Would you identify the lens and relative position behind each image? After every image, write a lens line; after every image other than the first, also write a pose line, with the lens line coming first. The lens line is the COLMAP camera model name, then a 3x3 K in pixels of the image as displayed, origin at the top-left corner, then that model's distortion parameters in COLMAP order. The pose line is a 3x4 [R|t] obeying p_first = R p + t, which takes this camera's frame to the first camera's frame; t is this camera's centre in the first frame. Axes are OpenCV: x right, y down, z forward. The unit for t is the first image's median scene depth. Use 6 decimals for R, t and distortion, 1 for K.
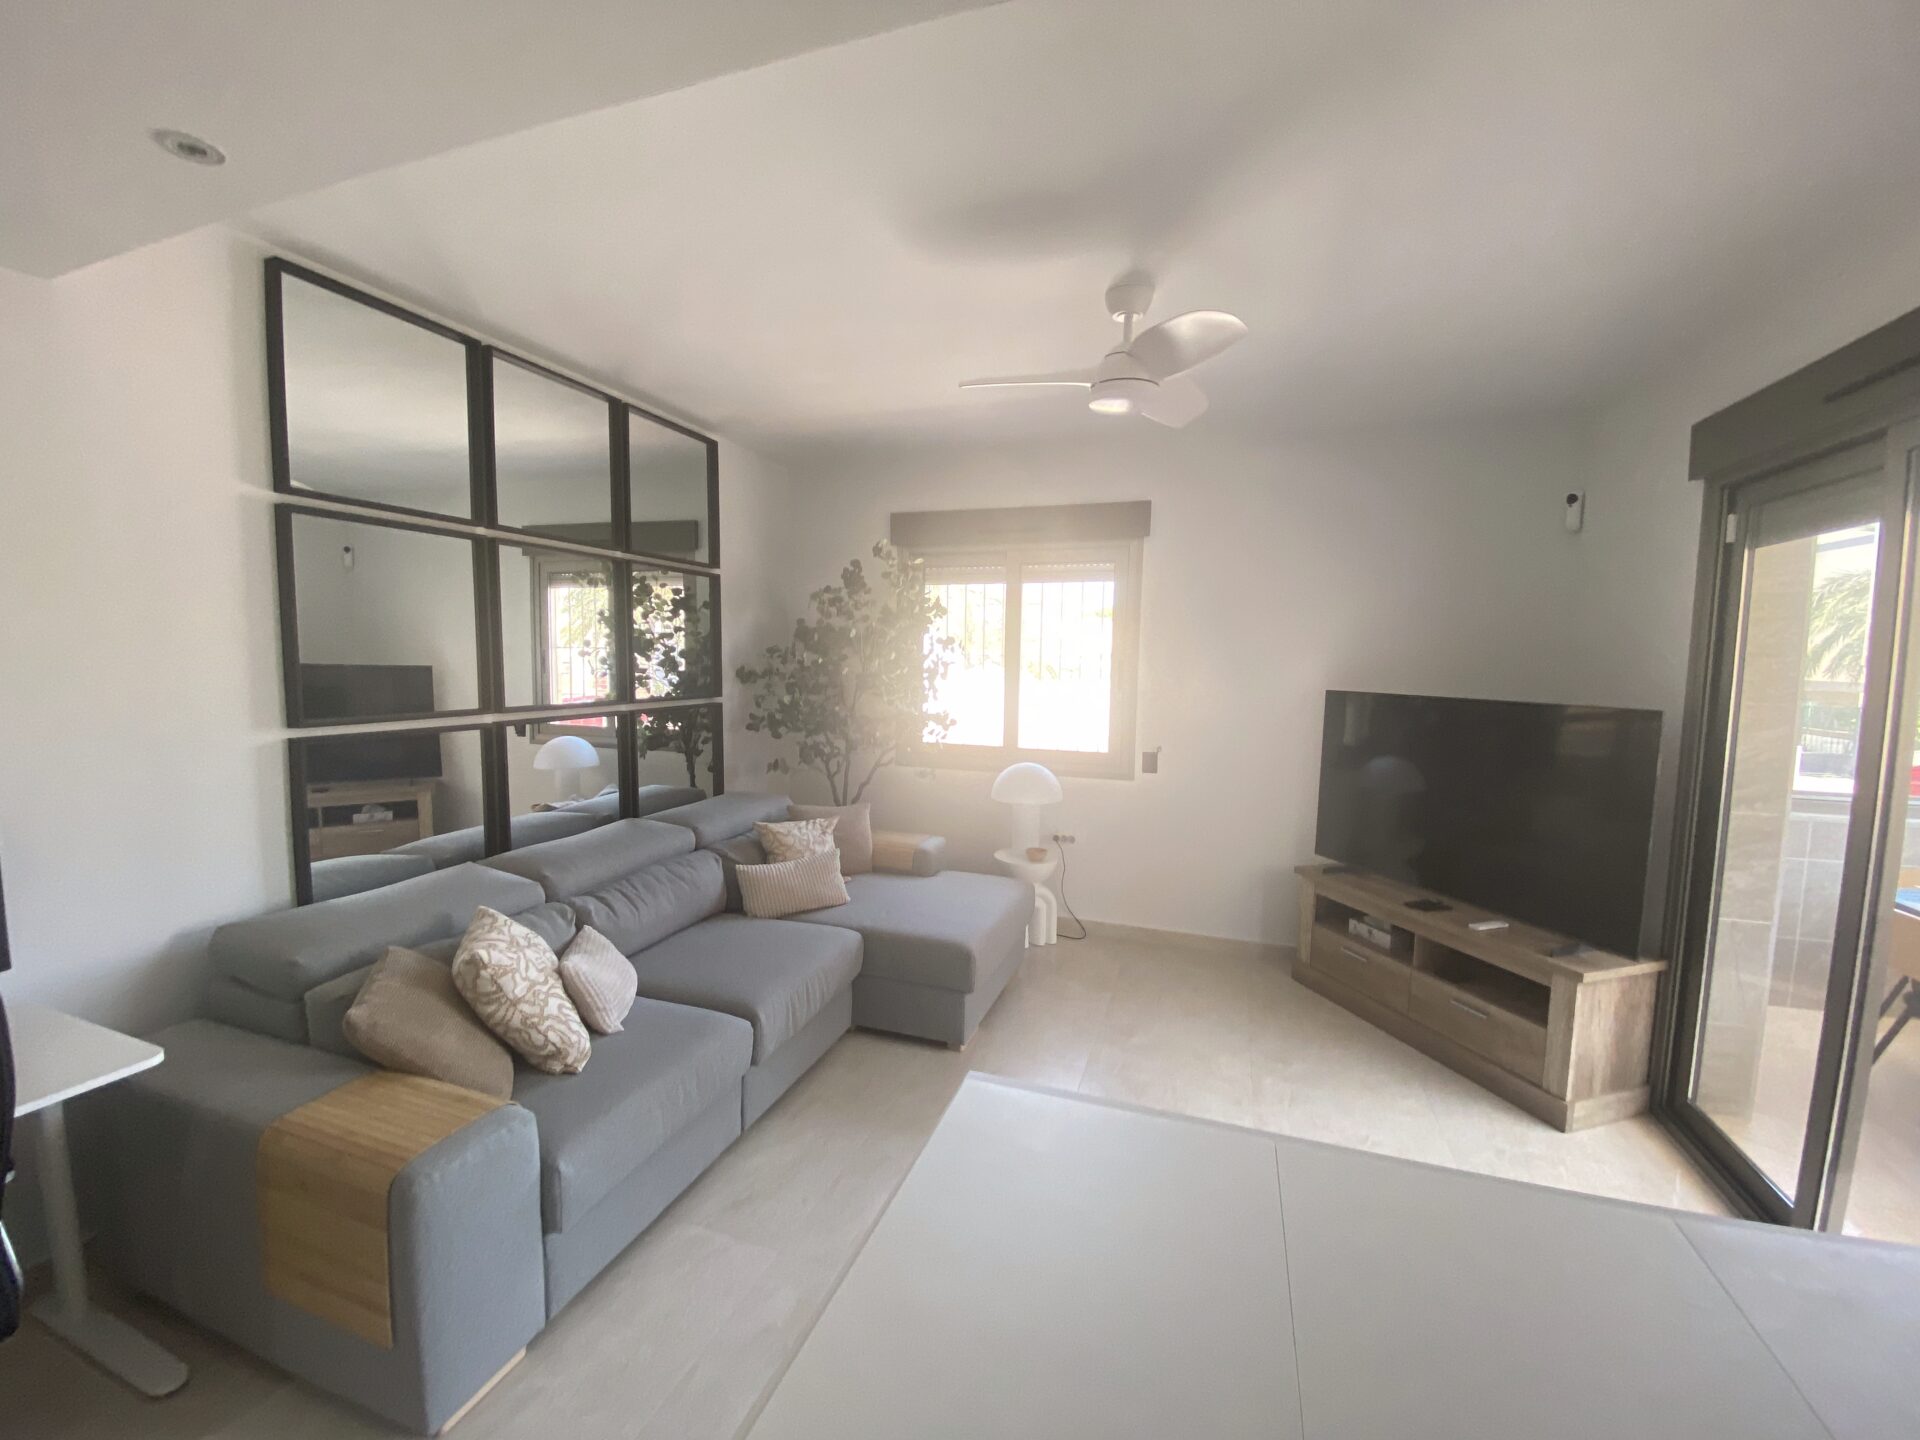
lens RADIAL K [[743.7, 0, 968.7], [0, 743.7, 723.0], [0, 0, 1]] dist [0.000205, -0.017098]
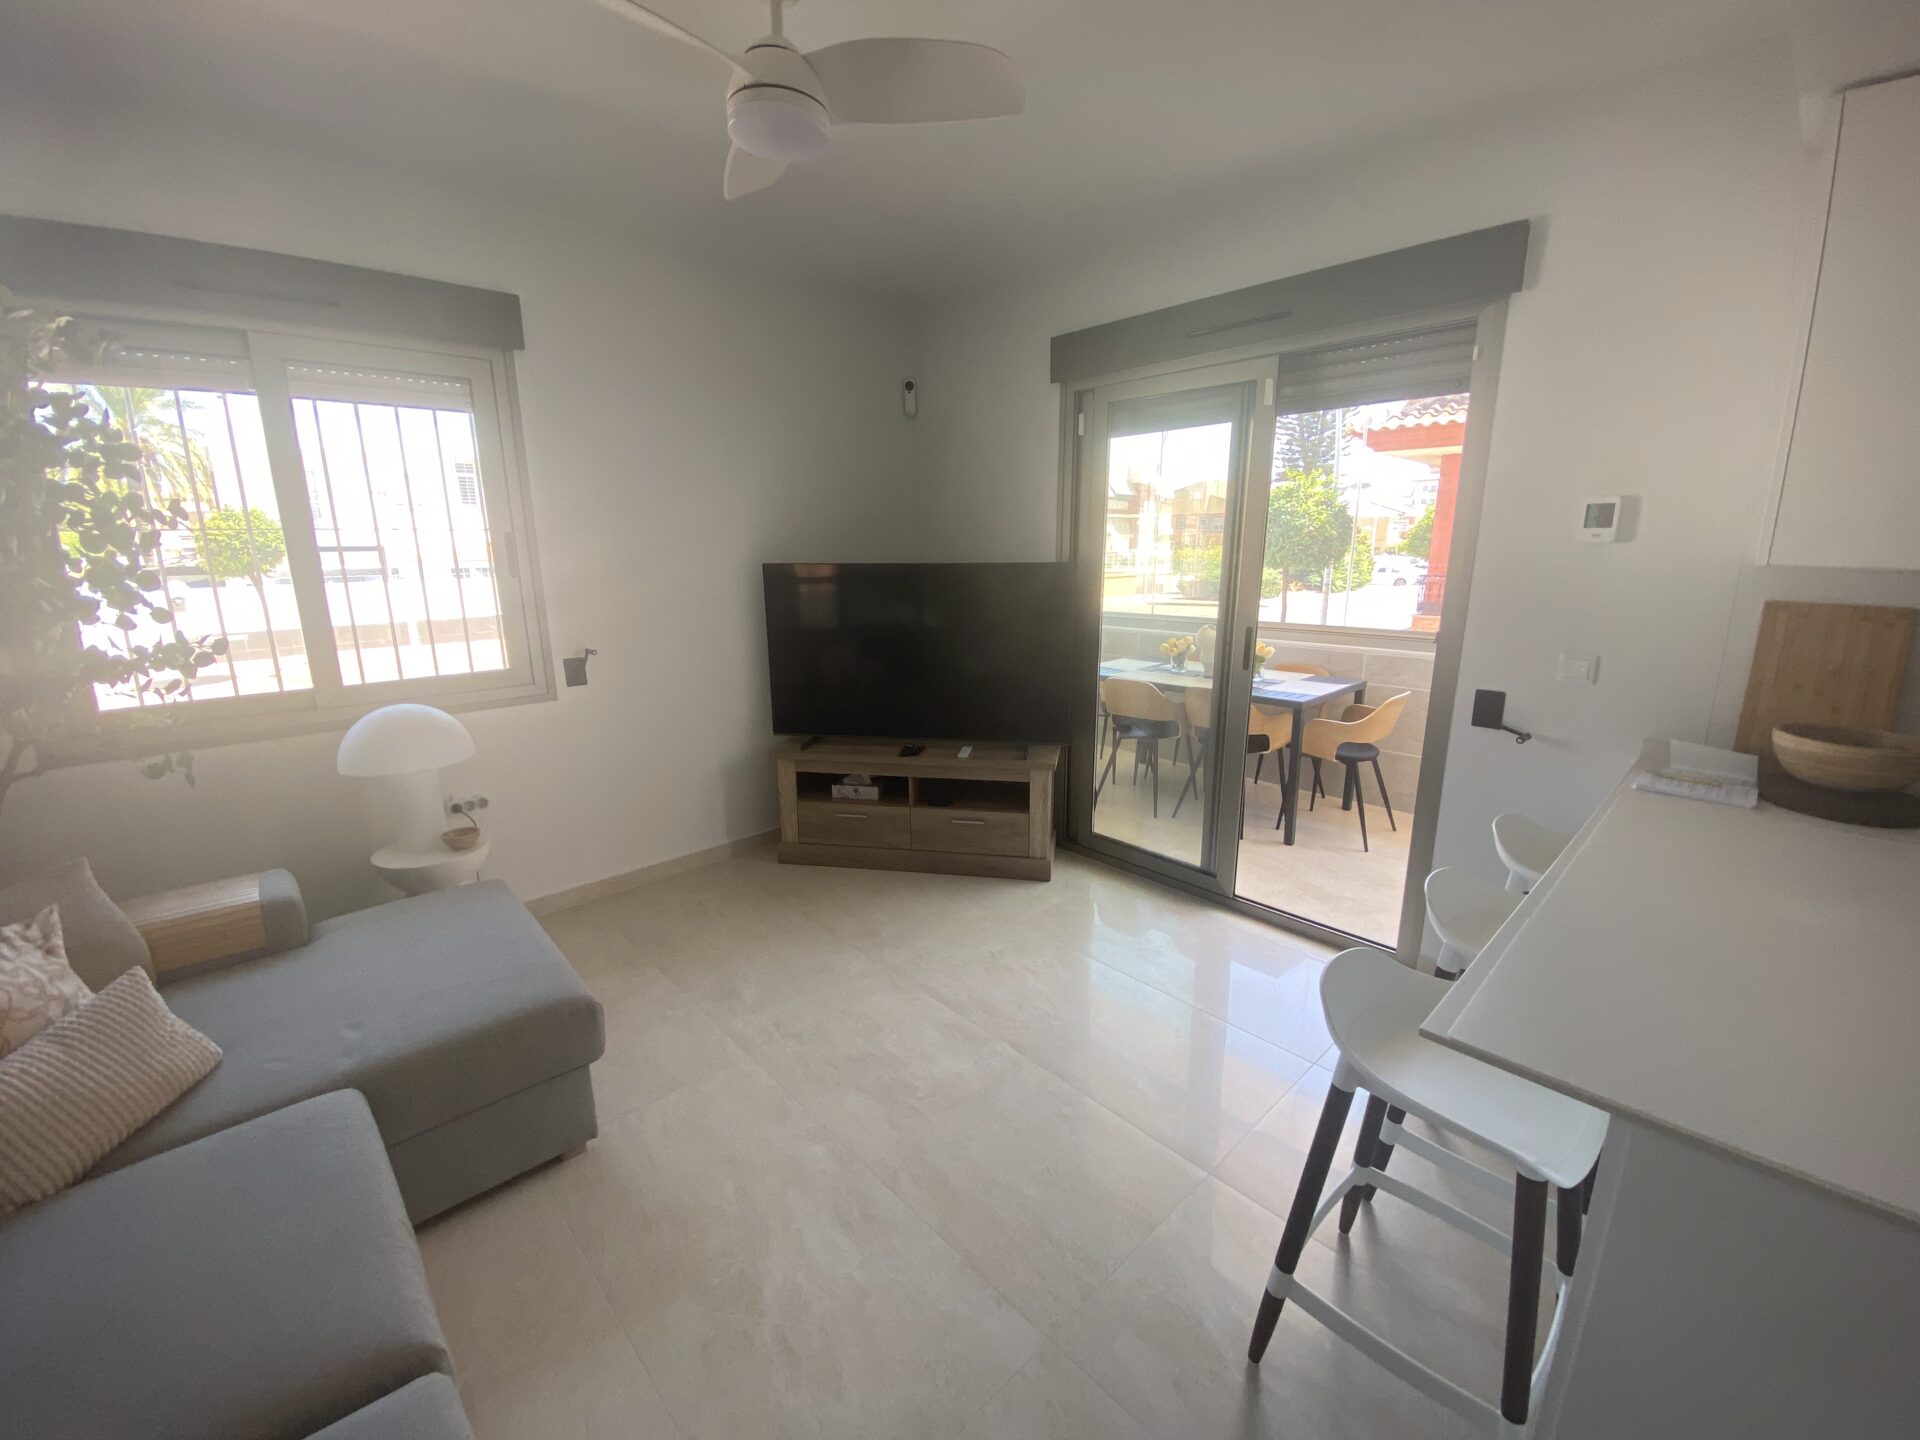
lens RADIAL K [[757.8, 0, 960.0], [0, 757.8, 720.0], [0, 0, 1]] dist [-0.020849, -0.000287]
pose [[0.463793, -0.219823, 0.858239, -0.275162], [0.091654, 0.975436, 0.200311, -0.018083], [-0.881190, -0.014242, 0.472548, 0.336552]]
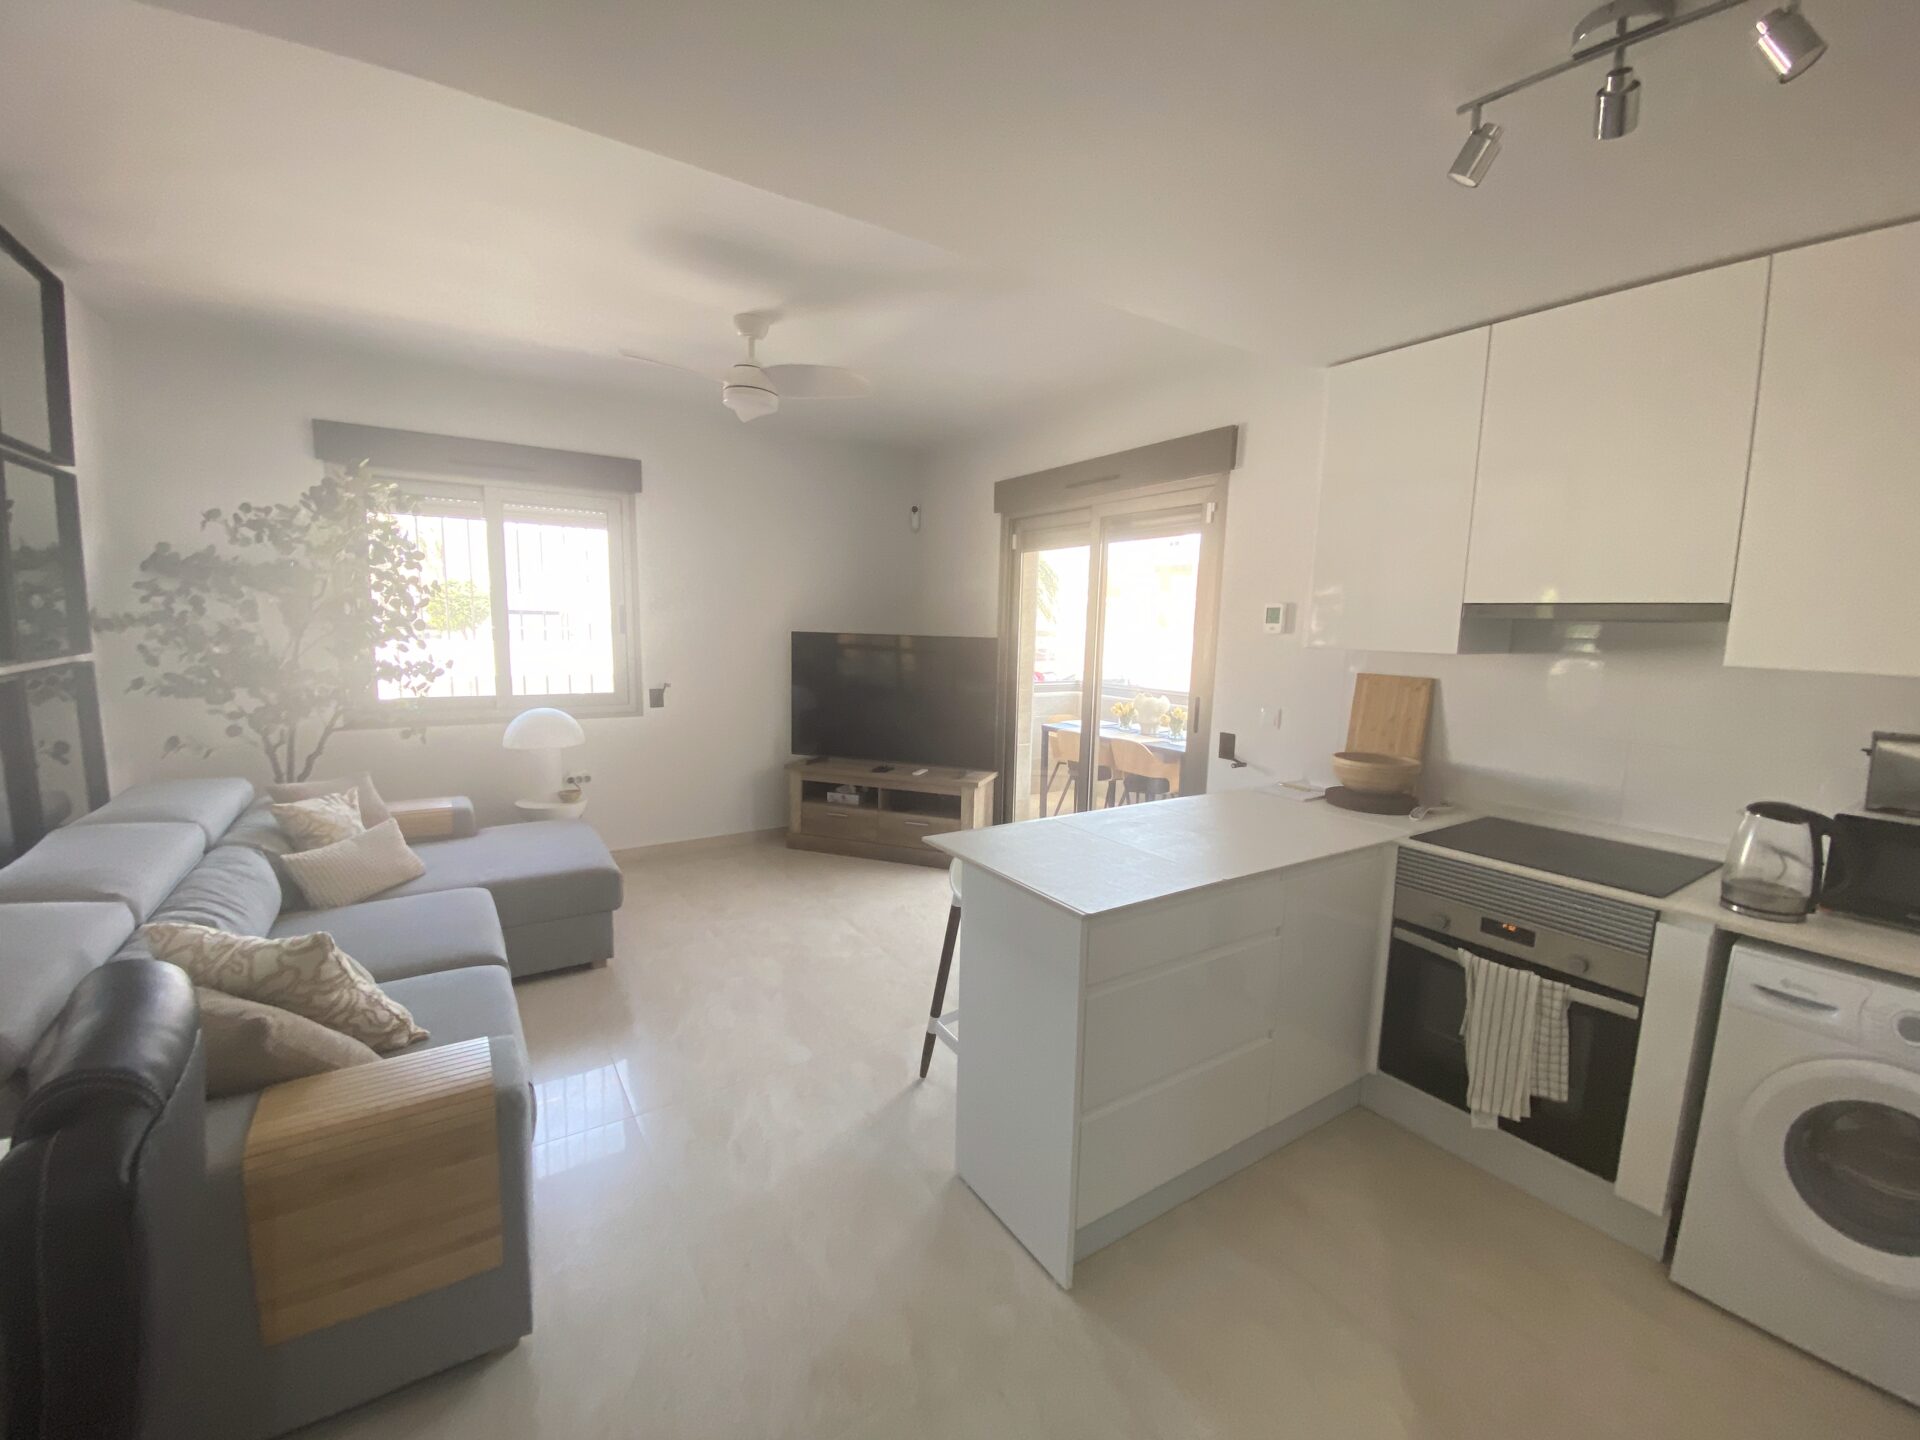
lens RADIAL K [[743.7, 0, 968.7], [0, 743.7, 723.0], [0, 0, 1]] dist [0.000205, -0.017098]
pose [[0.594359, -0.107825, 0.796938, -0.428268], [0.053983, 0.994085, 0.094238, 0.012224], [-0.802386, -0.012990, 0.596664, -0.056860]]
